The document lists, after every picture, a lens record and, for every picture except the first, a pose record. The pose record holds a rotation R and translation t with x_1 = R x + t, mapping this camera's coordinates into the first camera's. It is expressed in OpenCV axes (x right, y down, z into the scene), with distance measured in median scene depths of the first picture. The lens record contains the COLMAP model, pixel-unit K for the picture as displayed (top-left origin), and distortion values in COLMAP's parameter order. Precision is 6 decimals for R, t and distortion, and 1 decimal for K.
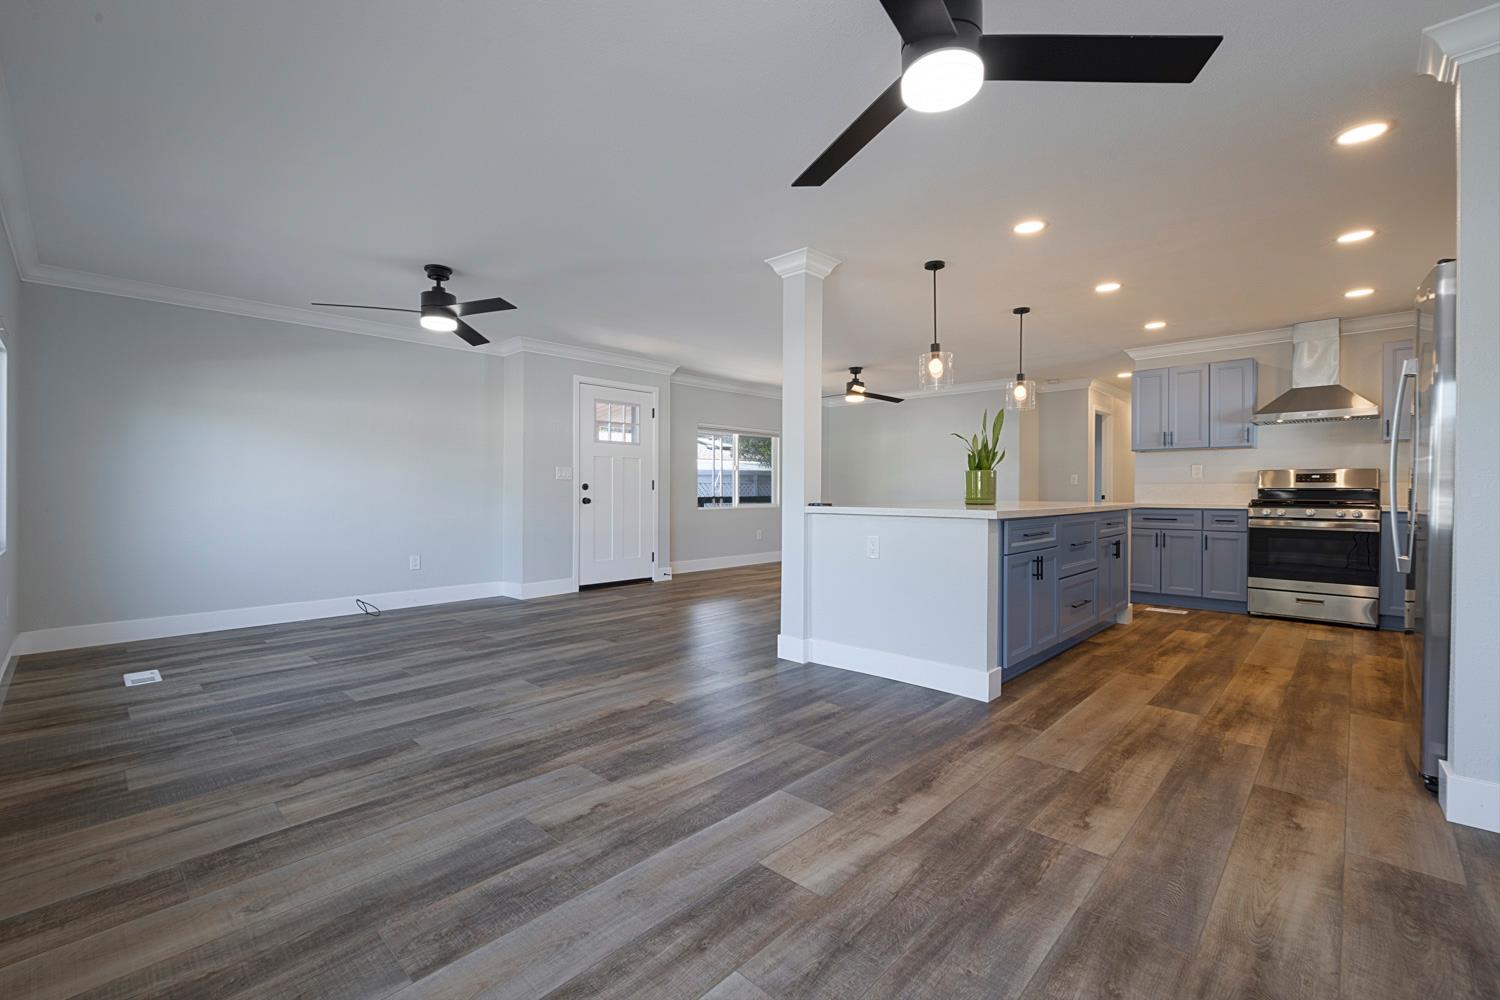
lens RADIAL K [[634.0, 0, 748.2], [0, 634.0, 491.1], [0, 0, 1]] dist [-0.002624, -0.000926]
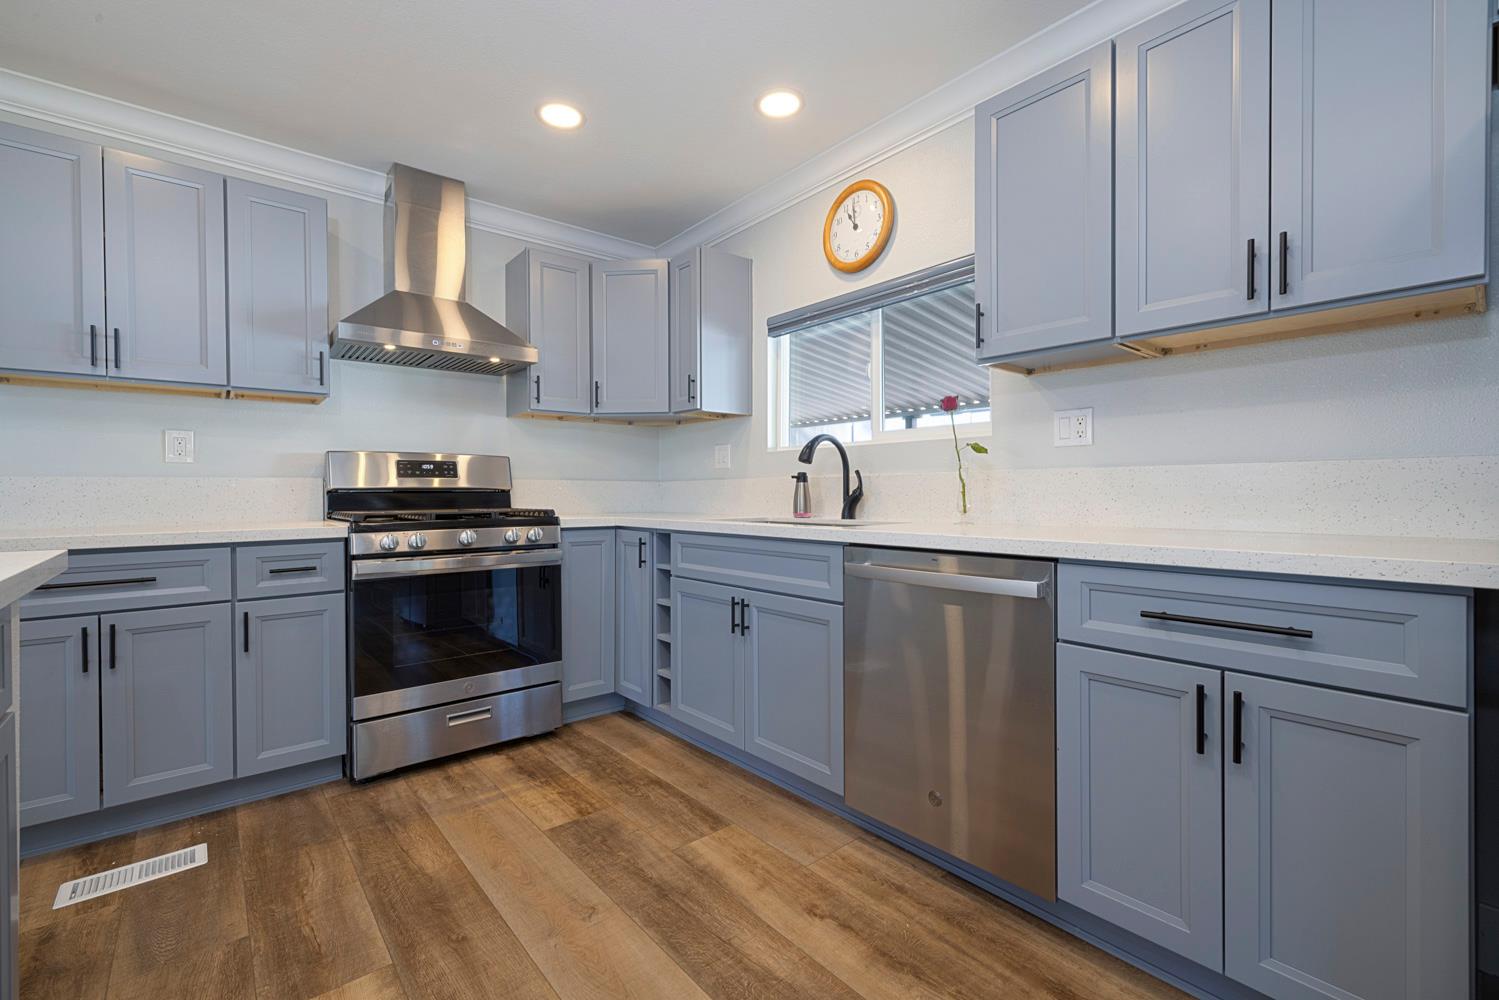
lens RADIAL K [[633.6, 0, 745.7], [0, 633.6, 501.5], [0, 0, 1]] dist [-0.002624, -0.000926]
pose [[0.086656, -0.019799, 0.996042, 0.726666], [0.005996, 0.999795, 0.019352, -0.004377], [-0.996220, 0.004295, 0.086757, 1.301387]]
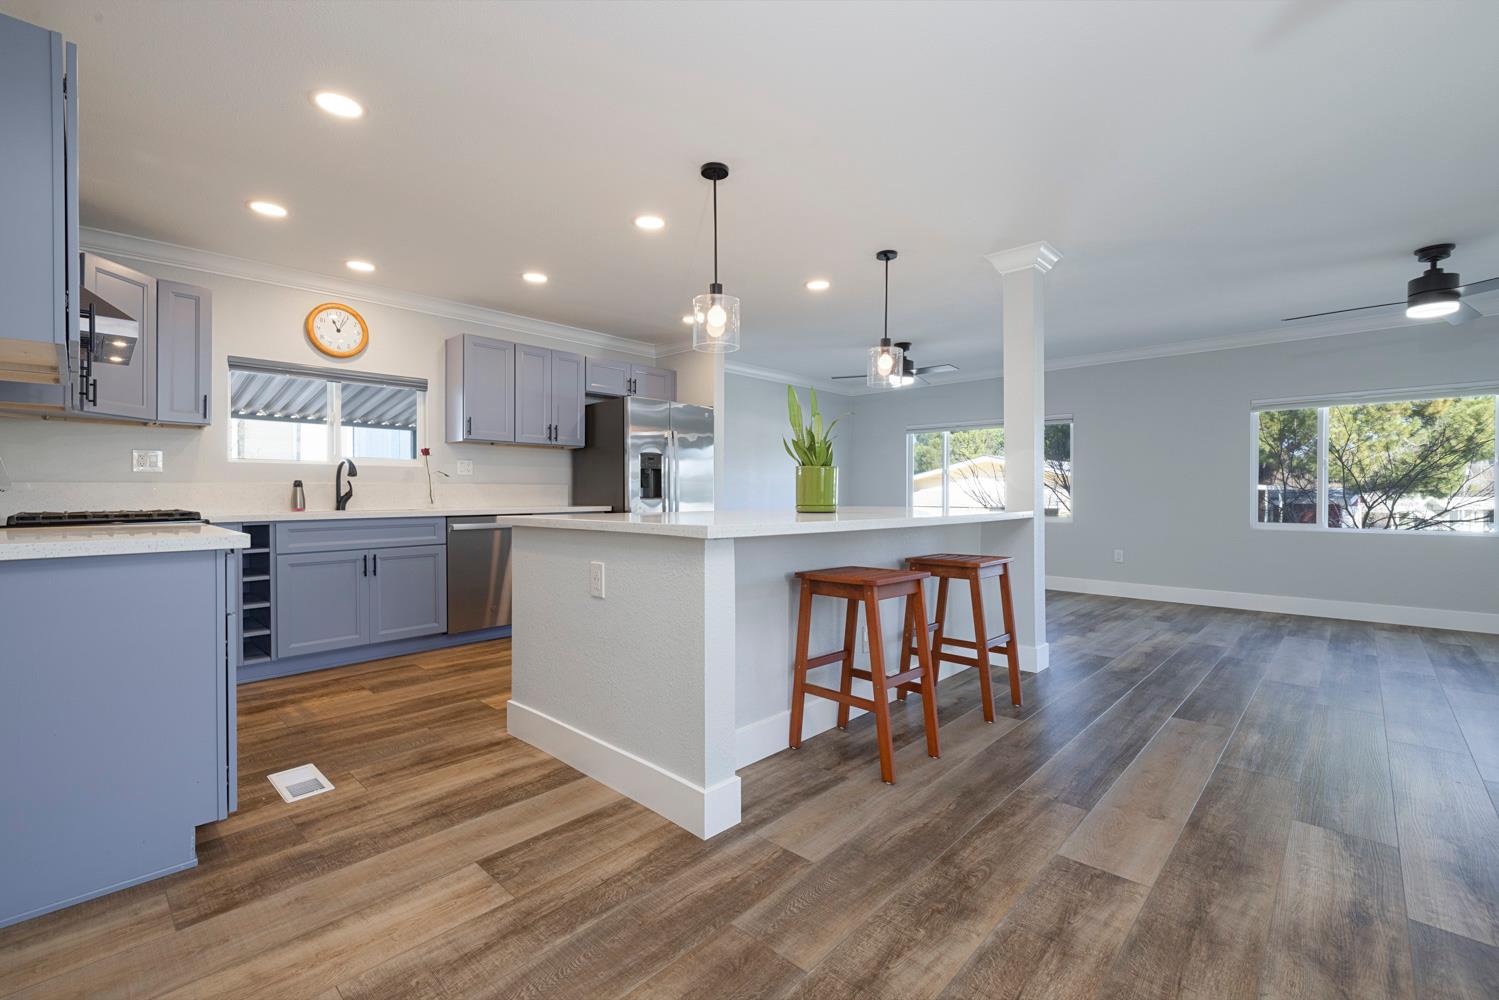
lens RADIAL K [[633.6, 0, 755.4], [0, 633.6, 497.7], [0, 0, 1]] dist [-0.002624, -0.000926]
pose [[-0.999669, -0.002007, -0.025660, 0.716413], [-0.002325, 0.999921, 0.012366, -0.010975], [0.025633, 0.012421, -0.999594, 2.734917]]
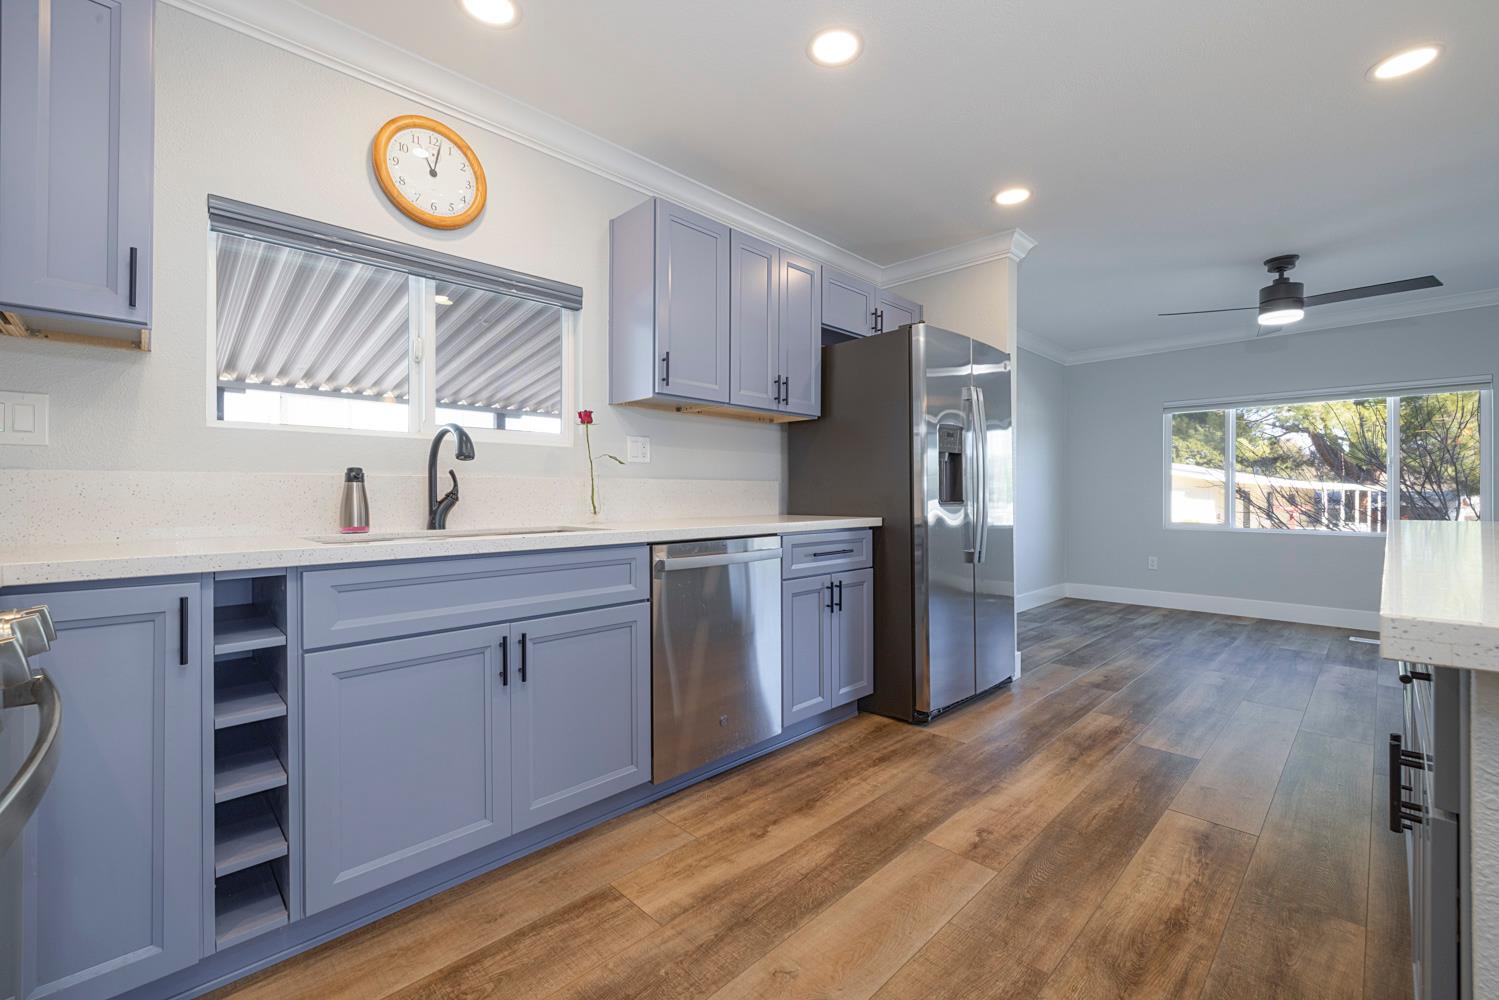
lens RADIAL K [[618.3, 0, 750.3], [0, 618.3, 495.8], [0, 0, 1]] dist [0.002250, -0.000414]
pose [[-0.999718, -0.002634, 0.023580, 1.262939], [-0.002494, 0.999979, 0.005962, -0.005029], [-0.023596, 0.005901, -0.999704, 1.948089]]
